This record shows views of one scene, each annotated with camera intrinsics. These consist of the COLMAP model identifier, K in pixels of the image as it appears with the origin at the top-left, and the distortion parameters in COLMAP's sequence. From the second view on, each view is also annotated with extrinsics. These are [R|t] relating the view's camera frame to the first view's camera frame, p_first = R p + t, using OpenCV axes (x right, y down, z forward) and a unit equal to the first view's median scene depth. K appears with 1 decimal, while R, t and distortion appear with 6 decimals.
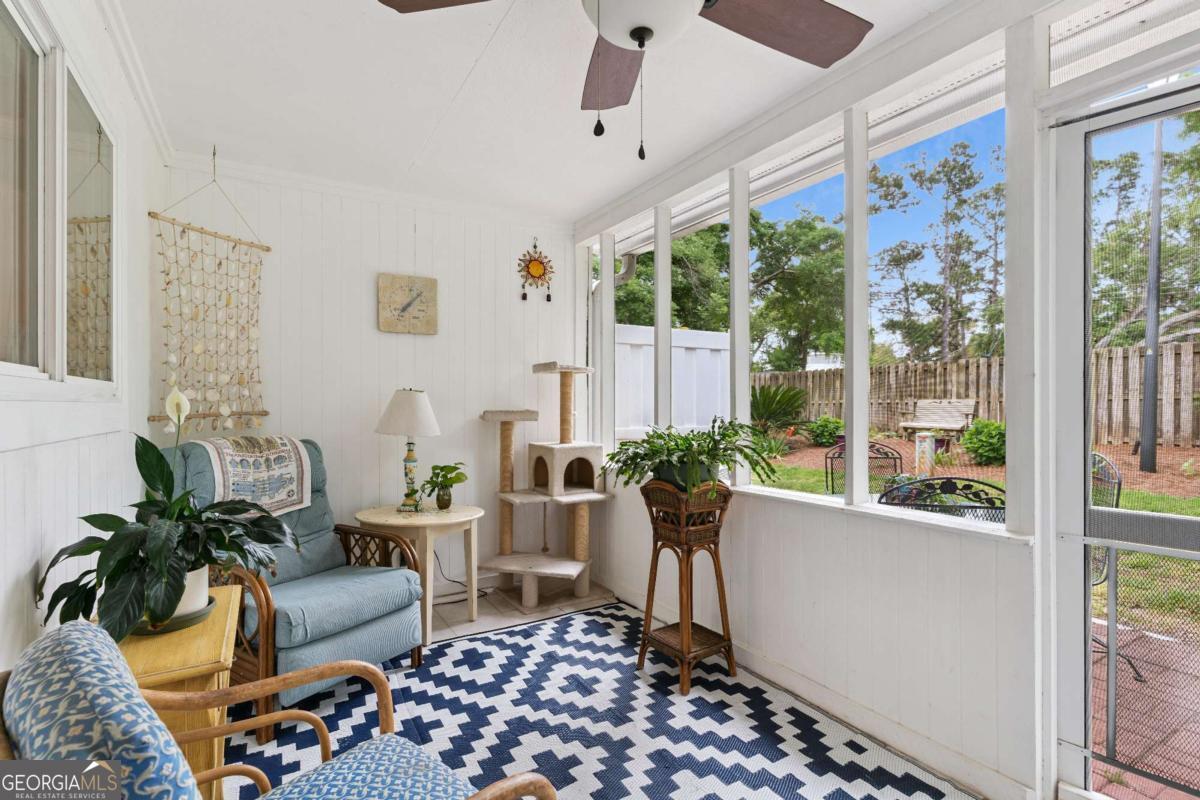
lens RADIAL K [[570.8, 0, 603.2], [0, 570.8, 402.6], [0, 0, 1]] dist [0.001829, 0.000600]
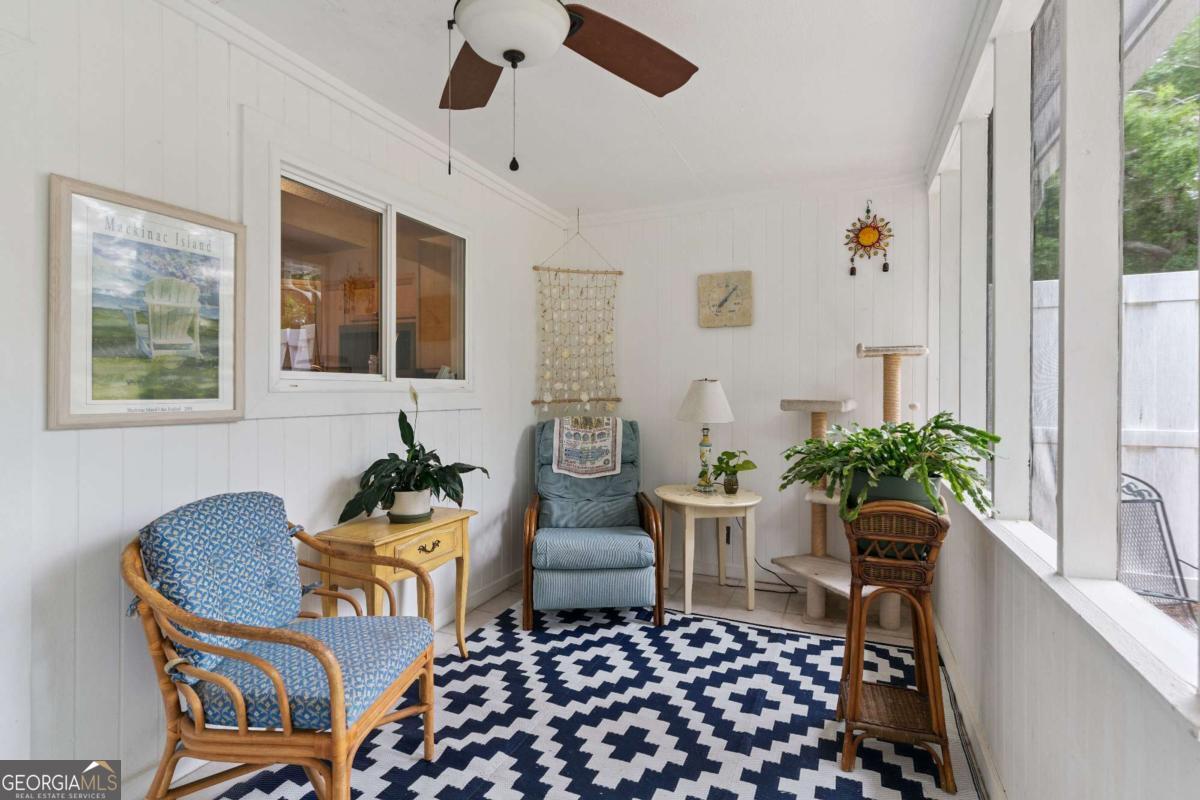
lens RADIAL K [[570.8, 0, 603.0], [0, 570.8, 391.4], [0, 0, 1]] dist [0.001829, 0.000600]
pose [[0.578028, 0.001561, -0.816015, 0.391067], [0.001155, 0.999996, 0.002732, -0.003222], [0.816016, -0.002521, 0.578024, 0.189971]]
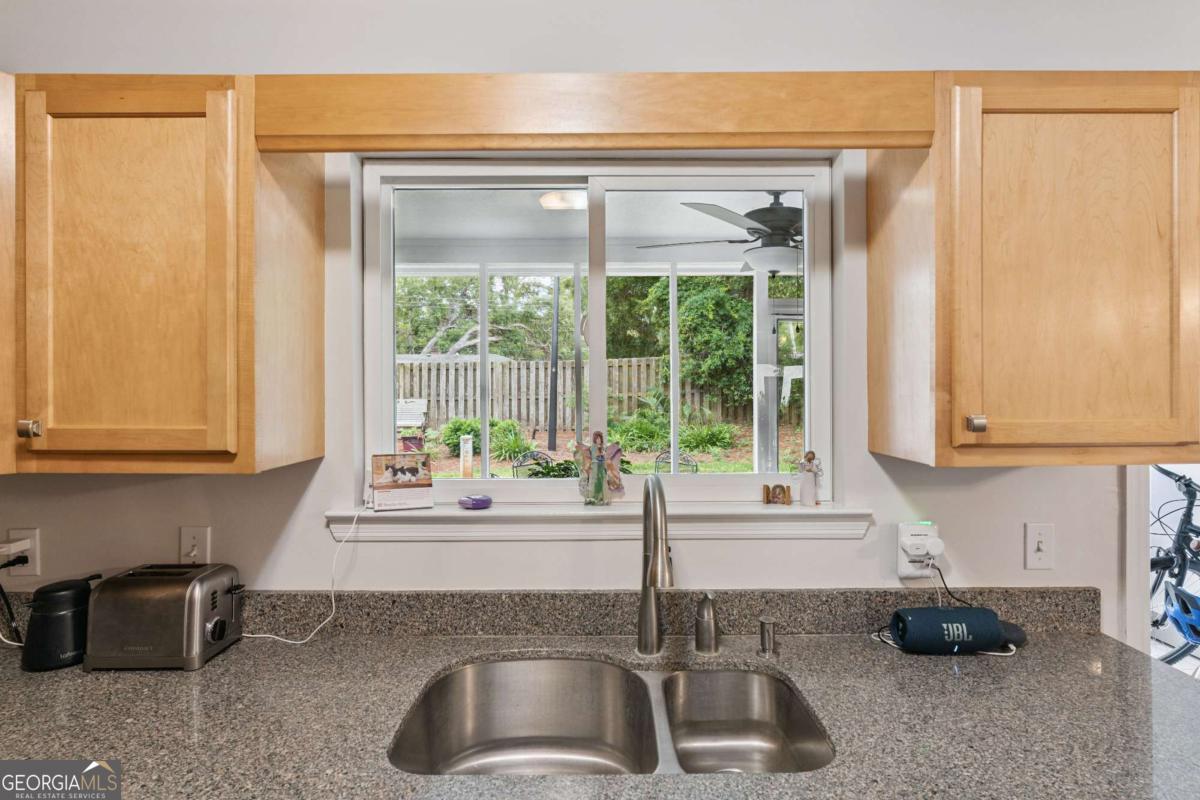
lens RADIAL K [[616.5, 0, 607.8], [0, 616.5, 389.5], [0, 0, 1]] dist [-0.003250, 0.000769]
pose [[0.508408, -0.001081, 0.861116, -0.776876], [0.000216, 0.999999, 0.001128, -0.086715], [-0.861116, -0.000387, 0.508408, 0.150758]]
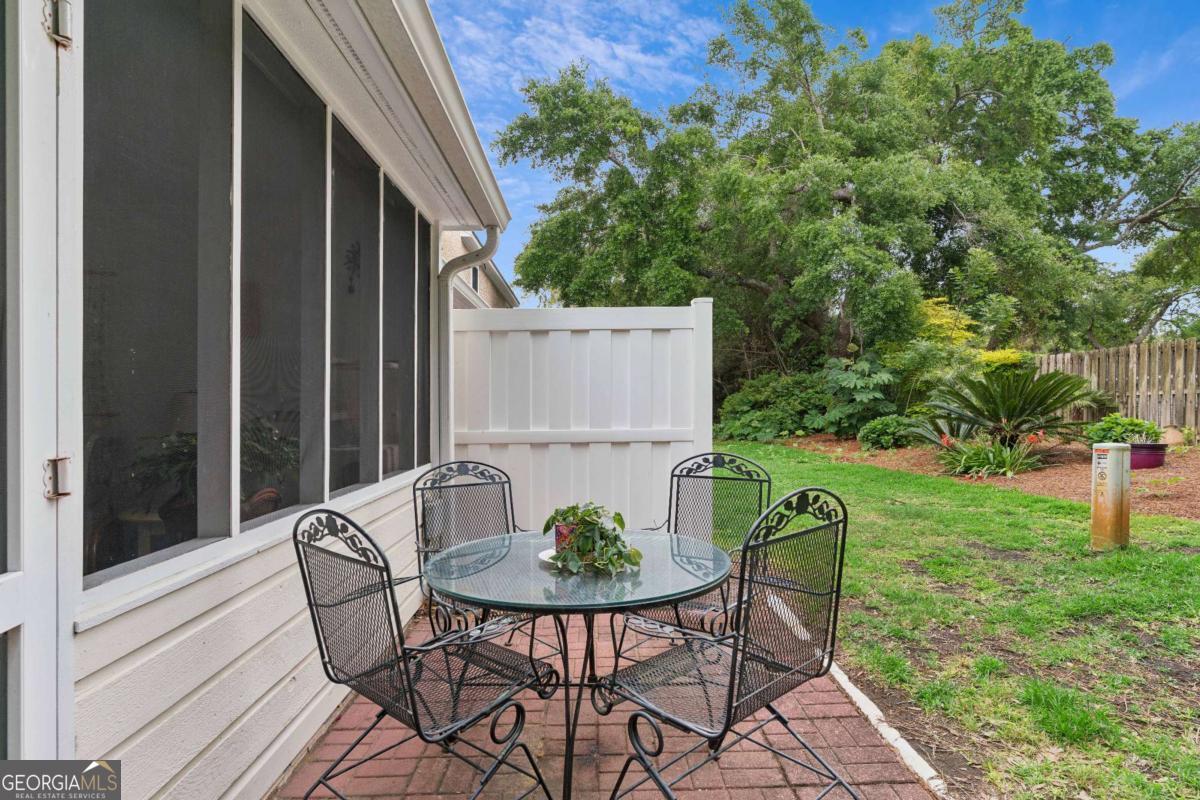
lens RADIAL K [[616.5, 0, 606.2], [0, 616.5, 400.2], [0, 0, 1]] dist [-0.003250, 0.000769]
pose [[0.873441, -0.012625, -0.486767, 0.786902], [0.013054, 0.999912, -0.002512, 0.005451], [0.486756, -0.004160, 0.873528, 0.343820]]
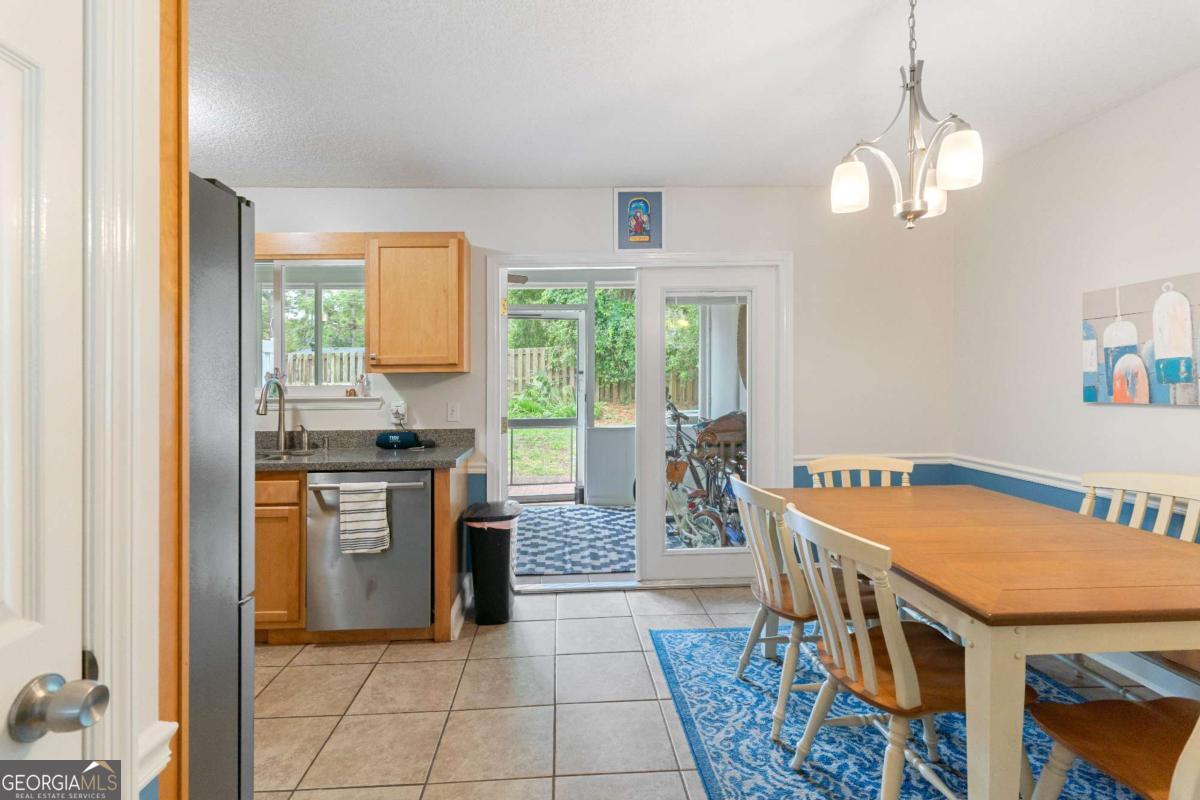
lens RADIAL K [[570.8, 0, 586.8], [0, 570.8, 368.0], [0, 0, 1]] dist [0.001829, 0.000600]
pose [[0.473285, 0.016206, 0.880760, -1.012758], [0.004772, 0.999769, -0.020961, -0.030099], [-0.880896, 0.014124, 0.473098, -0.566631]]
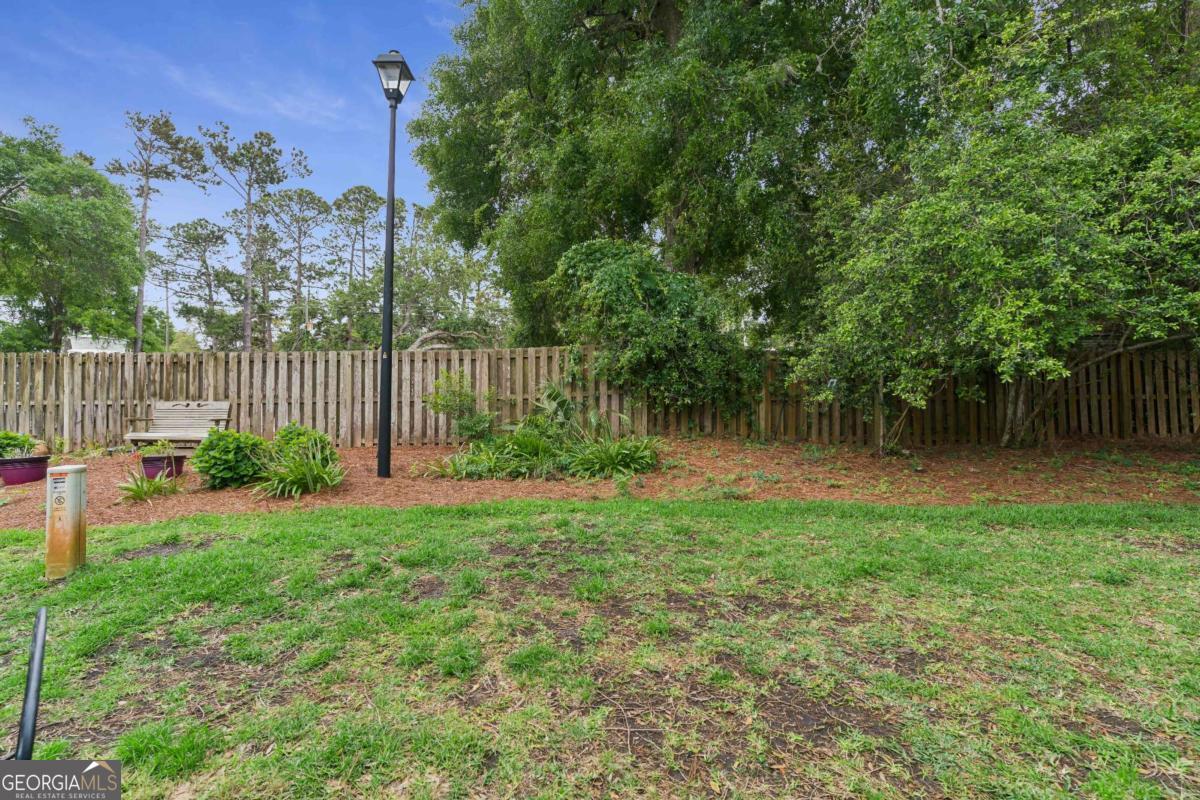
lens RADIAL K [[570.8, 0, 596.9], [0, 570.8, 404.2], [0, 0, 1]] dist [0.001829, 0.000600]
pose [[0.479520, -0.005597, 0.877513, 0.582766], [-0.003125, 0.999962, 0.008086, -0.032081], [-0.877525, -0.006620, 0.479485, 0.449807]]
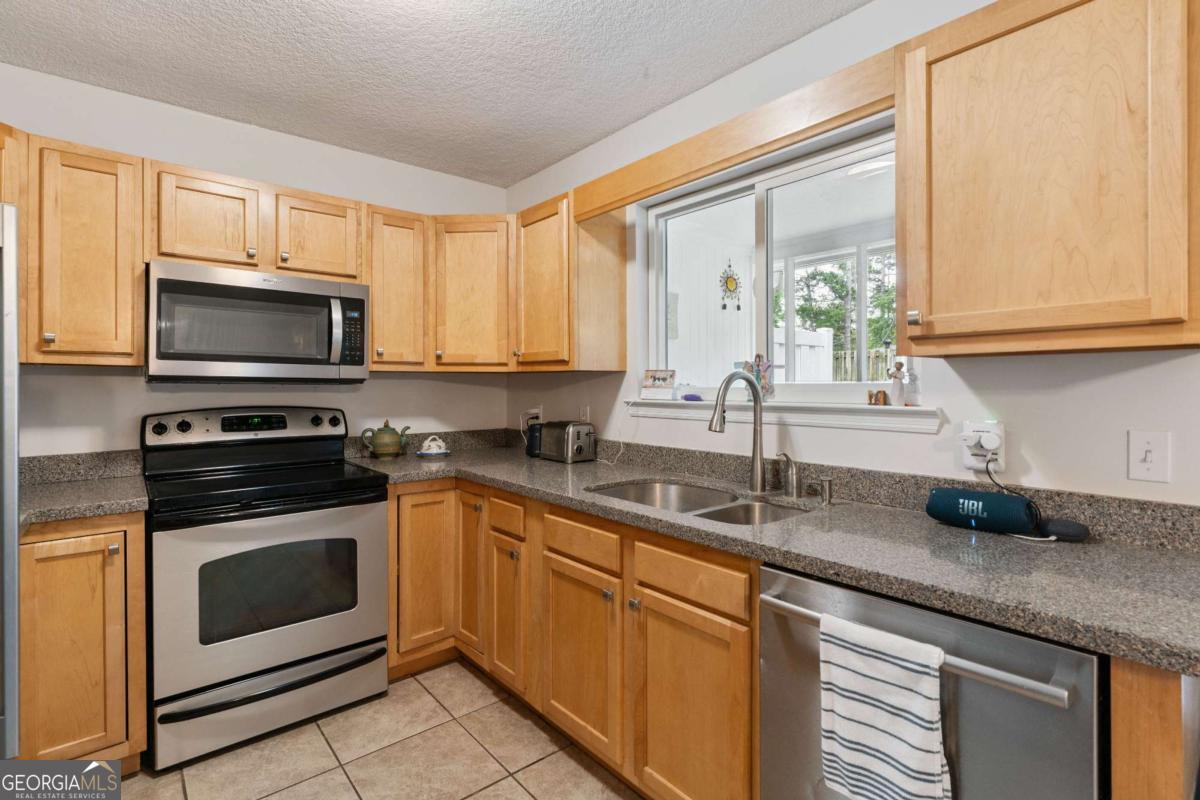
lens RADIAL K [[570.8, 0, 593.3], [0, 570.8, 381.2], [0, 0, 1]] dist [0.001829, 0.000600]
pose [[0.988710, -0.001825, 0.149829, -0.661911], [0.001922, 0.999998, -0.000502, -0.024914], [-0.149828, 0.000784, 0.988712, -0.205365]]
